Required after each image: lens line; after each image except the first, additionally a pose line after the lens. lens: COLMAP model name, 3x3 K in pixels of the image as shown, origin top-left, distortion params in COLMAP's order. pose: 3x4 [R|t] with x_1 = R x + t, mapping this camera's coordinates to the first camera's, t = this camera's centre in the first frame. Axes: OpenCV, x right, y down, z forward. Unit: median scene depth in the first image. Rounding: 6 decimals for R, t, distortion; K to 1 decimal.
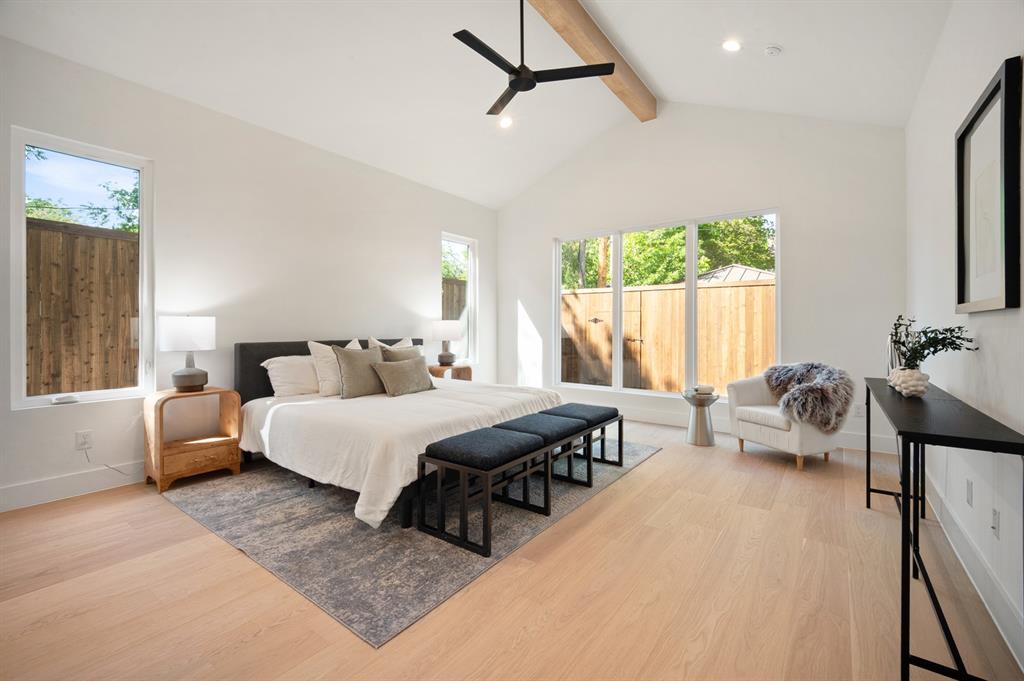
lens RADIAL K [[435.7, 0, 520.5], [0, 435.7, 332.3], [0, 0, 1]] dist [-0.000577, -0.000121]
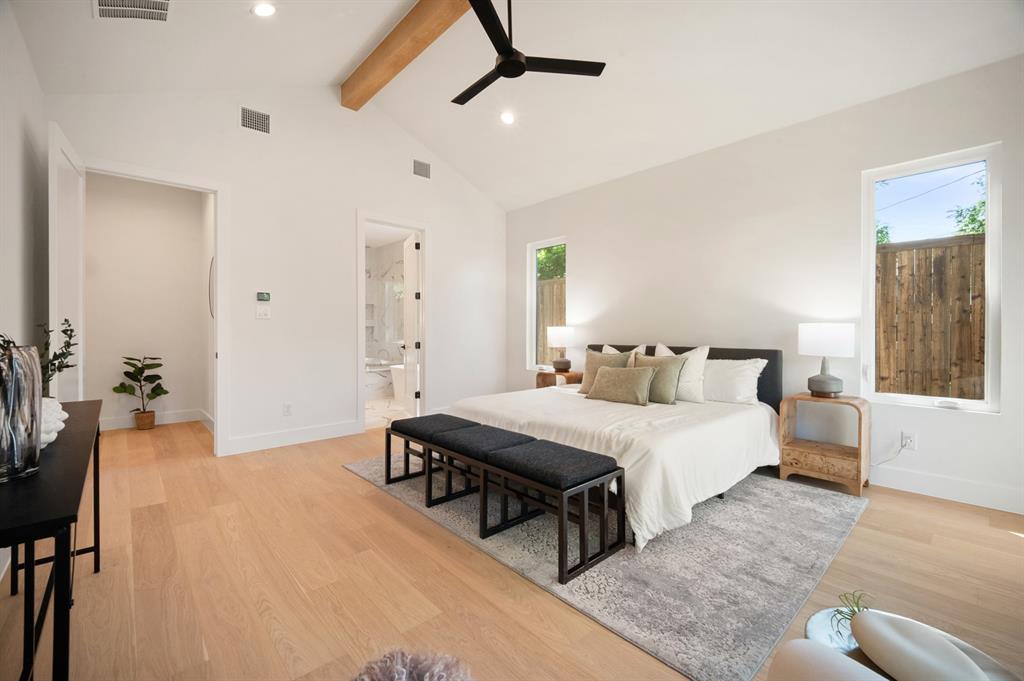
lens RADIAL K [[435.7, 0, 521.7], [0, 435.7, 333.9], [0, 0, 1]] dist [-0.000577, -0.000121]
pose [[-0.194801, 0.003445, -0.980837, 0.848863], [-0.015002, 0.999866, 0.006491, -0.015913], [0.980728, 0.015979, -0.194723, 1.124509]]
